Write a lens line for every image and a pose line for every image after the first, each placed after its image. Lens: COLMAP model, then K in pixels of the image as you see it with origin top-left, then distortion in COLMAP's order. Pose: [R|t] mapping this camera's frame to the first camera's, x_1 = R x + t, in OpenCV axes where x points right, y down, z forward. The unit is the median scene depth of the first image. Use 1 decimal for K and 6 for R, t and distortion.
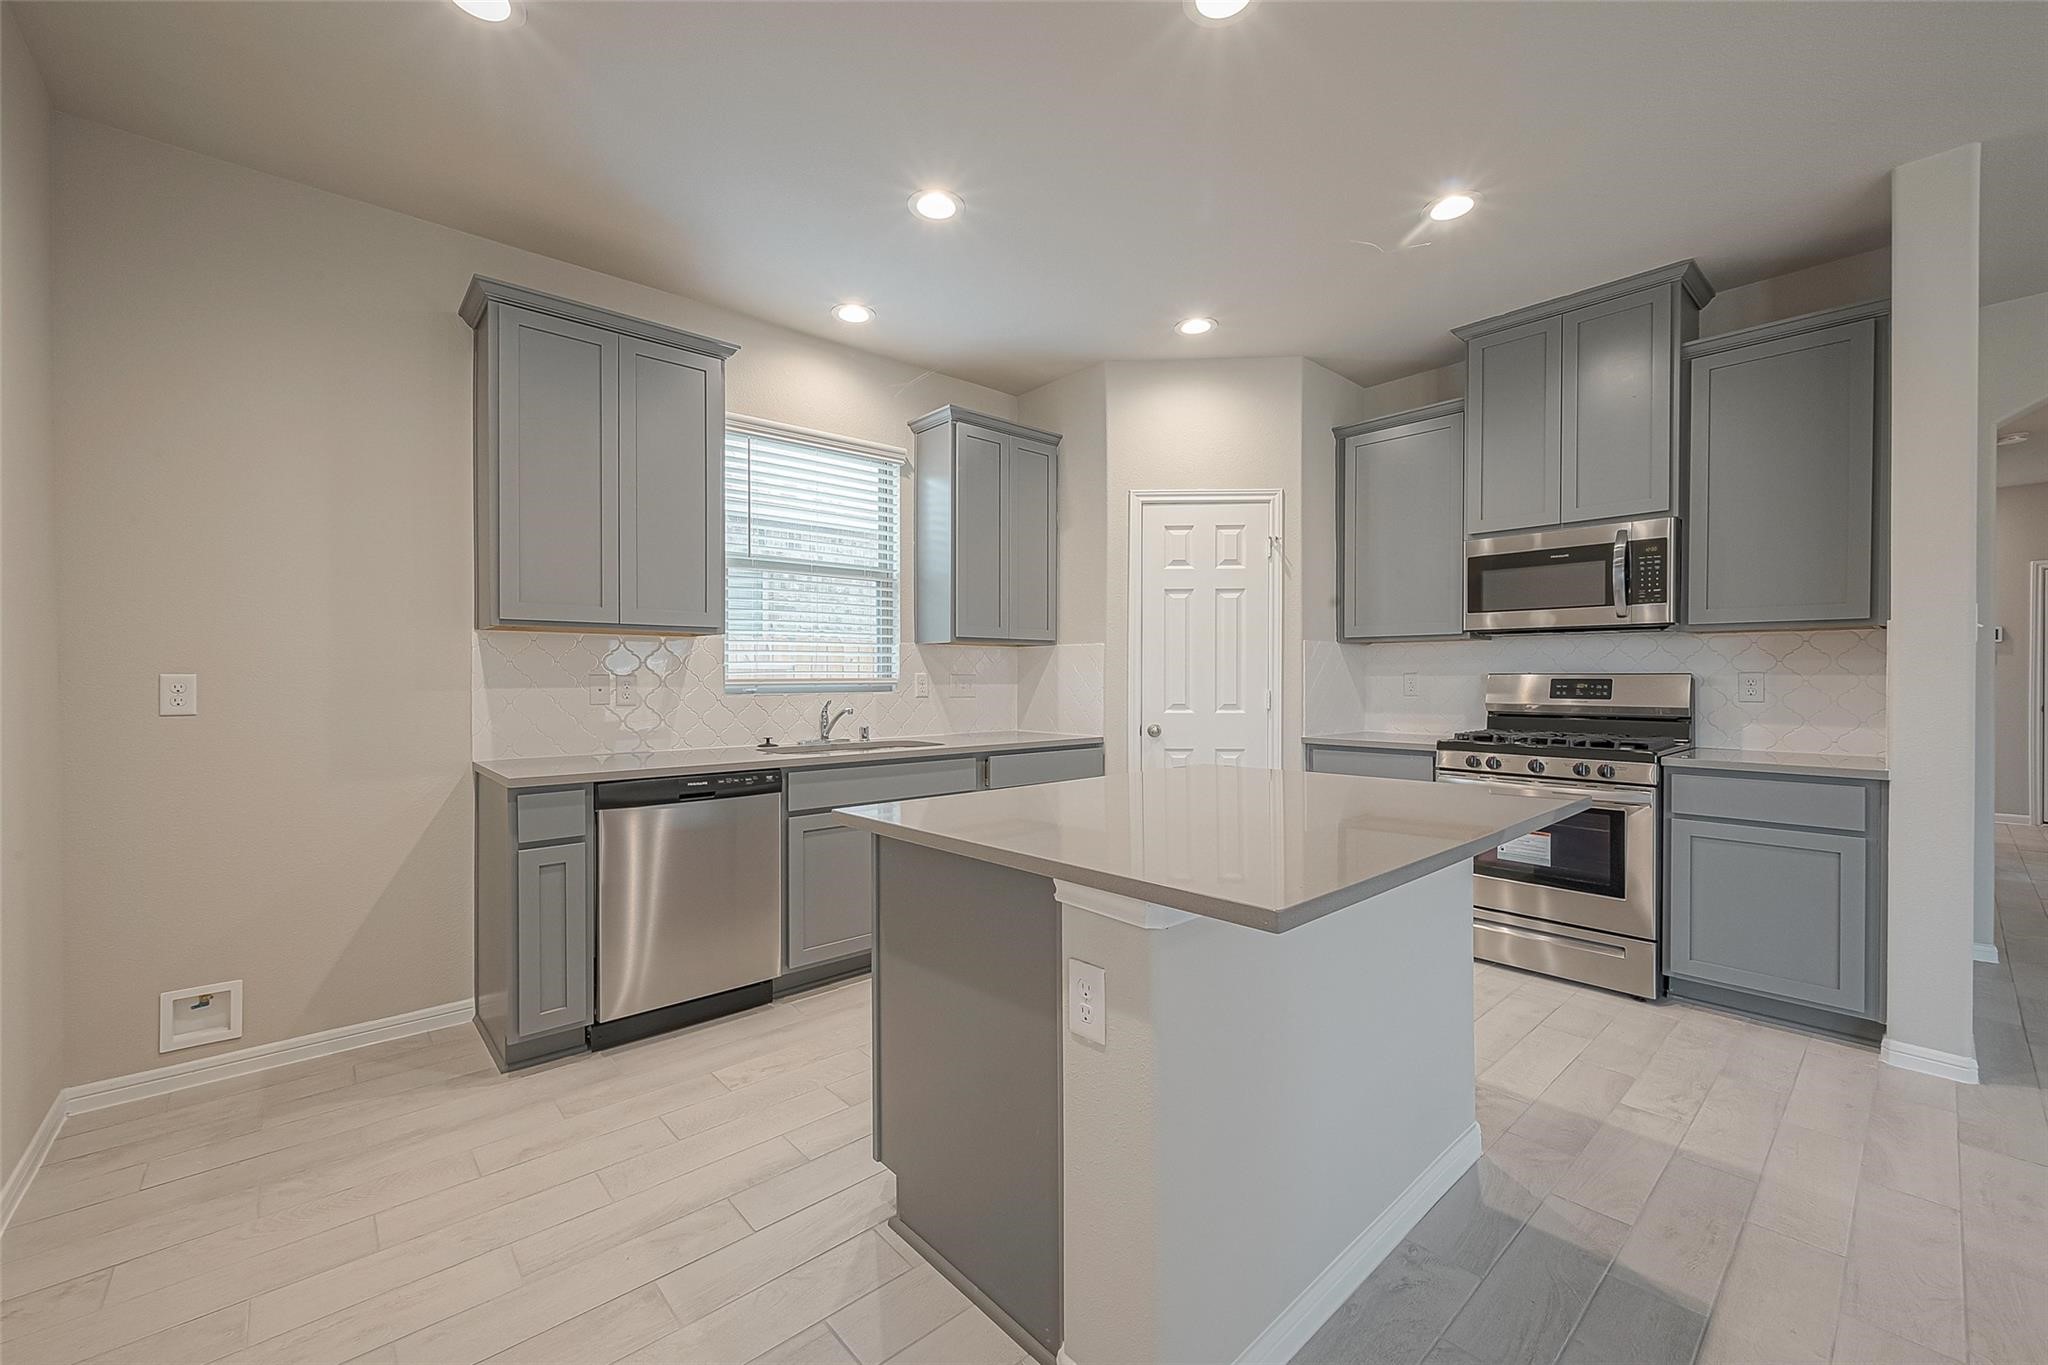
lens RADIAL K [[812.7, 0, 1024.0], [0, 812.7, 682.5], [0, 0, 1]] dist [0.000440, -0.000103]
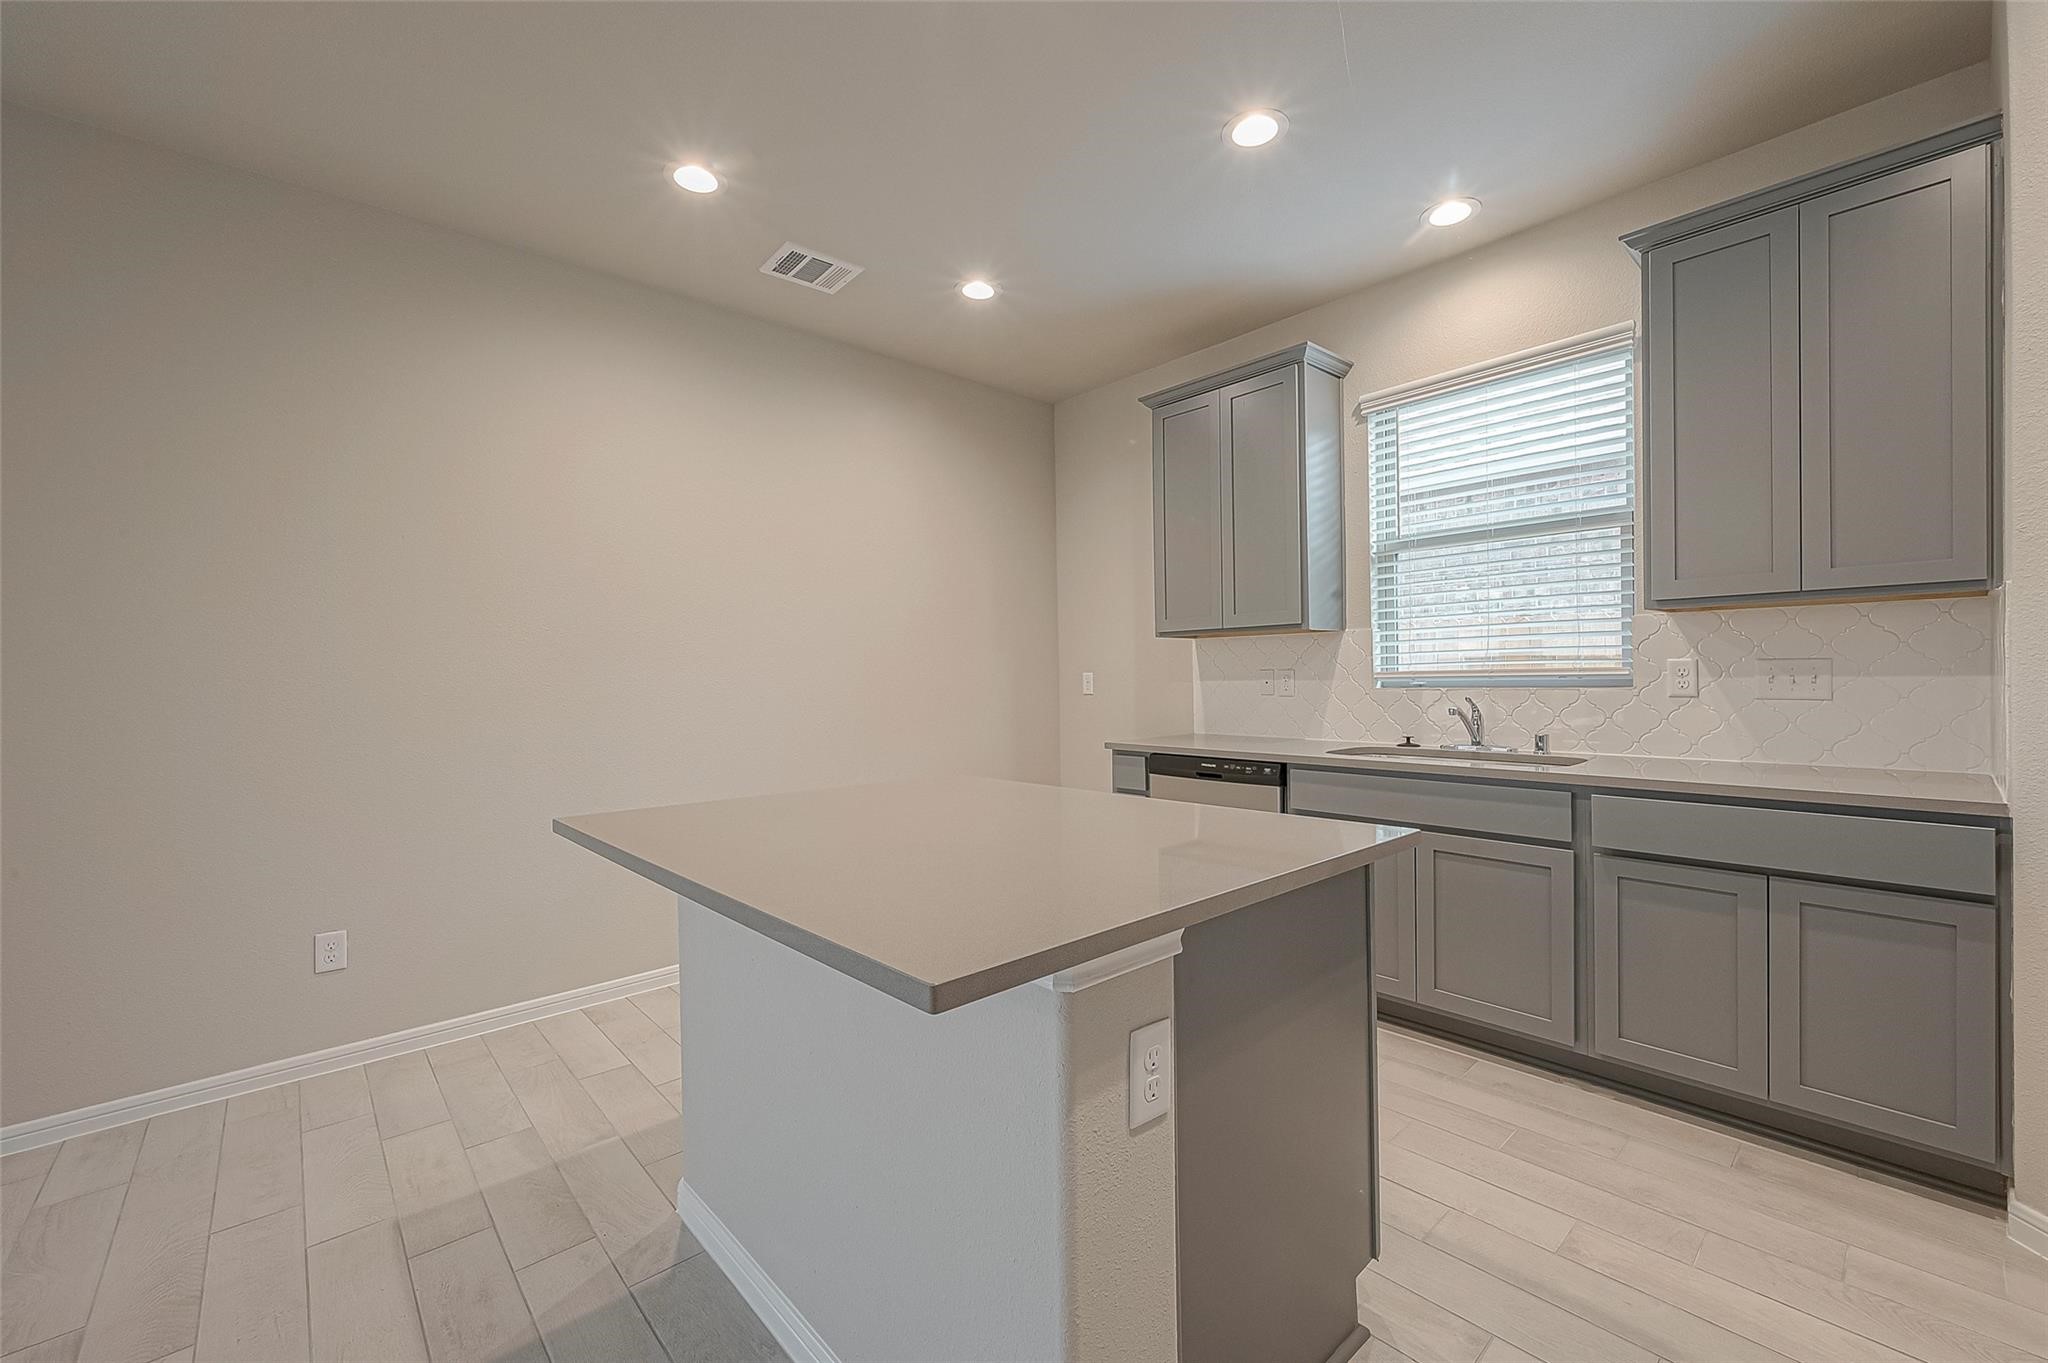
lens RADIAL K [[832.7, 0, 1031.6], [0, 832.7, 680.5], [0, 0, 1]] dist [0.001121, 0.000401]
pose [[0.008212, 0.008445, -0.999931, 0.544750], [0.010473, 0.999909, 0.008530, -0.005899], [0.999911, -0.010542, 0.008123, 0.517602]]
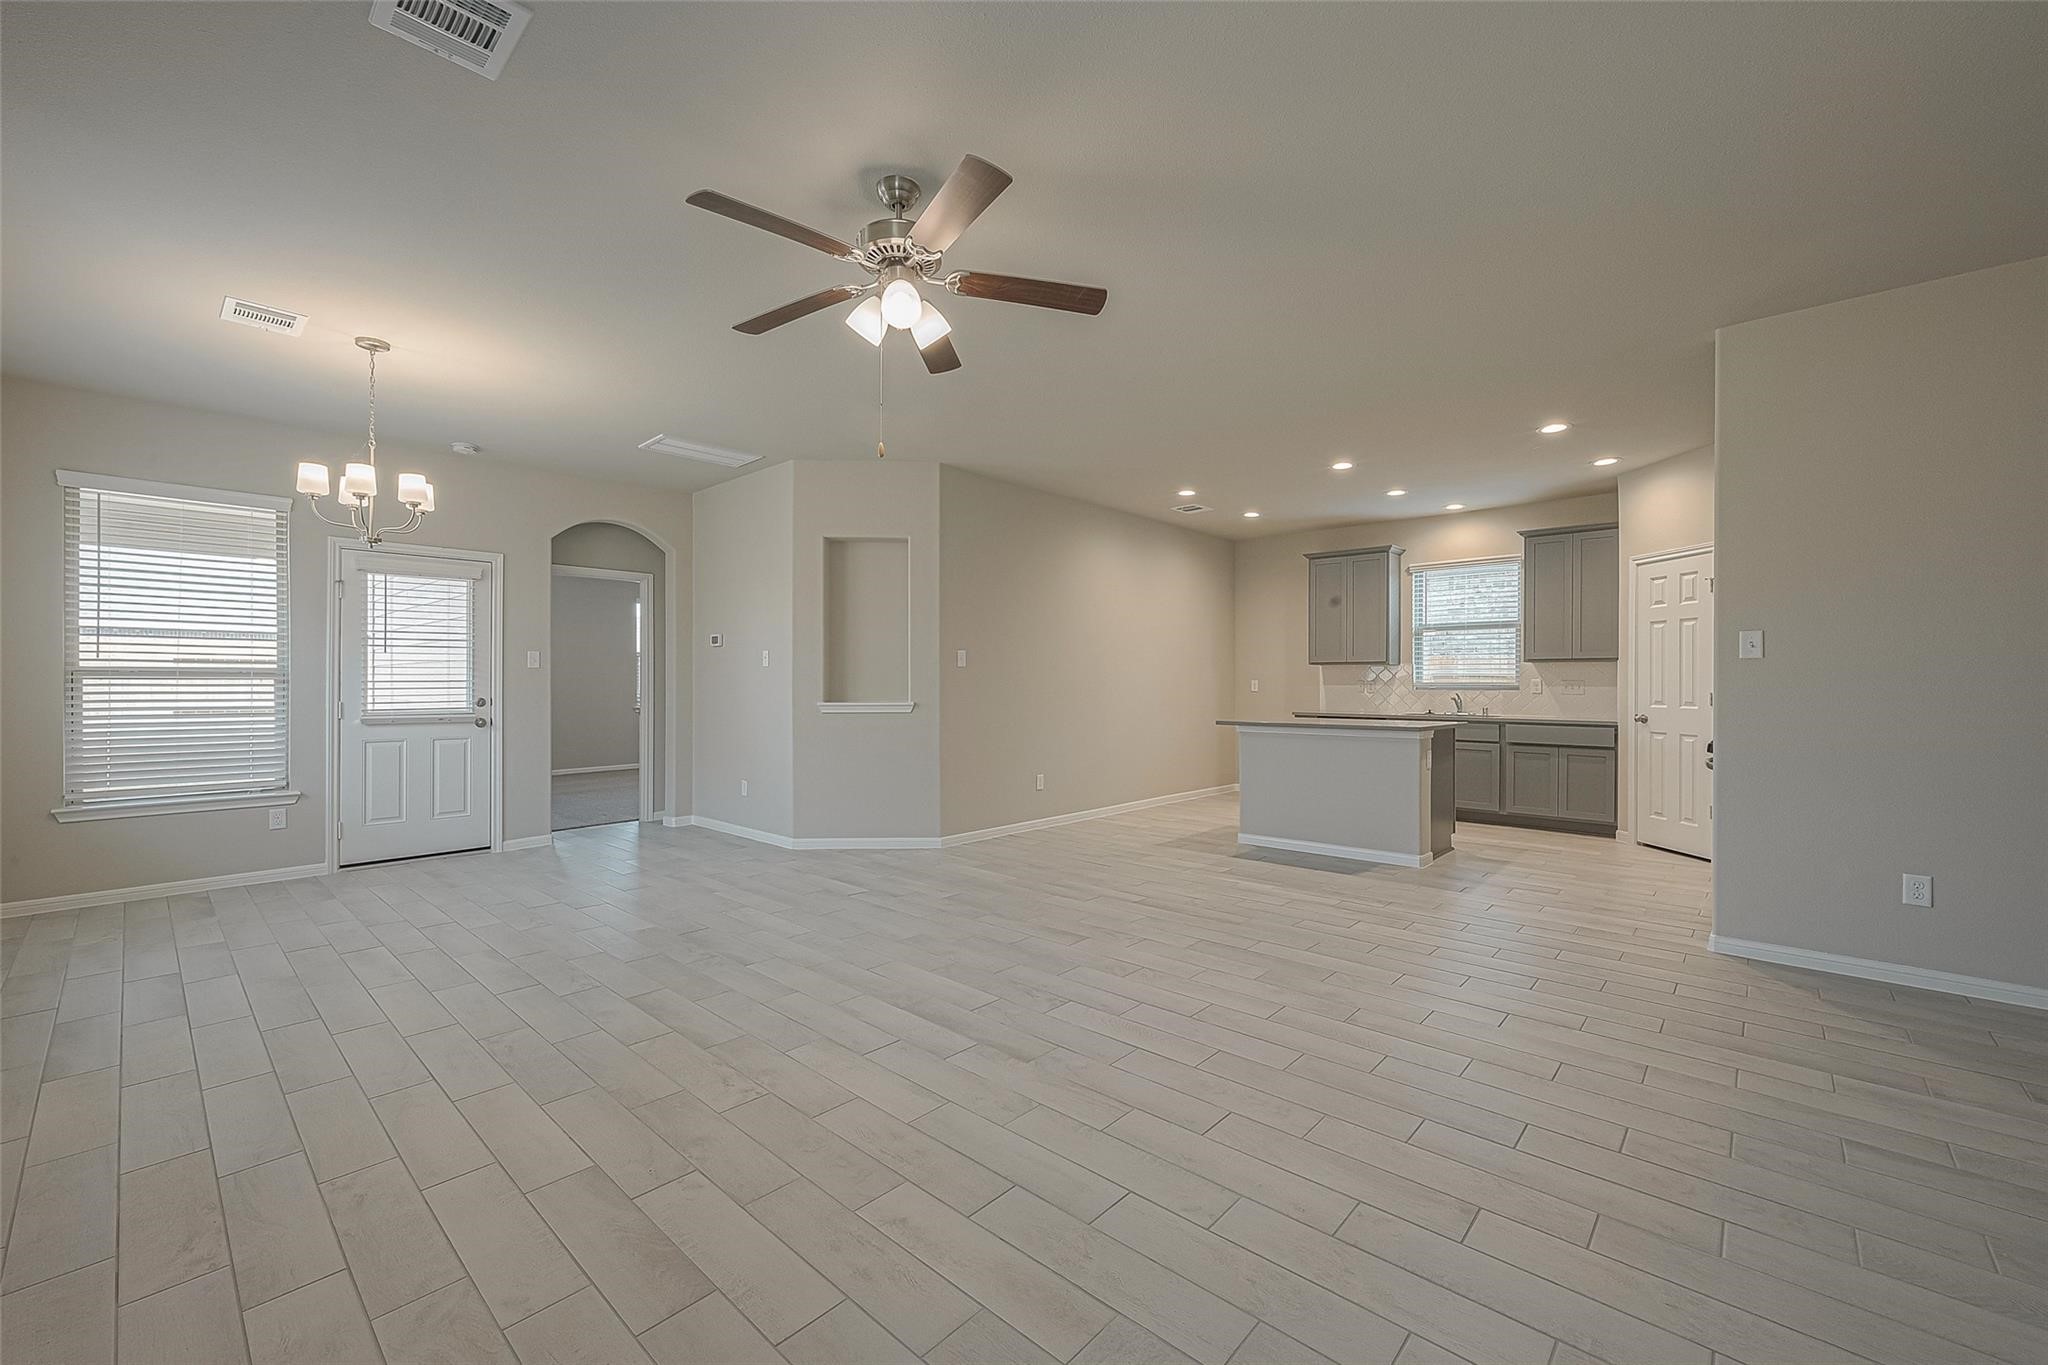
lens RADIAL K [[812.7, 0, 1024.0], [0, 812.7, 682.5], [0, 0, 1]] dist [0.000440, -0.000103]
pose [[0.088827, 0.002909, -0.996043, 1.581968], [-0.006498, 0.999976, 0.002341, -0.002310], [0.996026, 0.006264, 0.088844, -0.251668]]
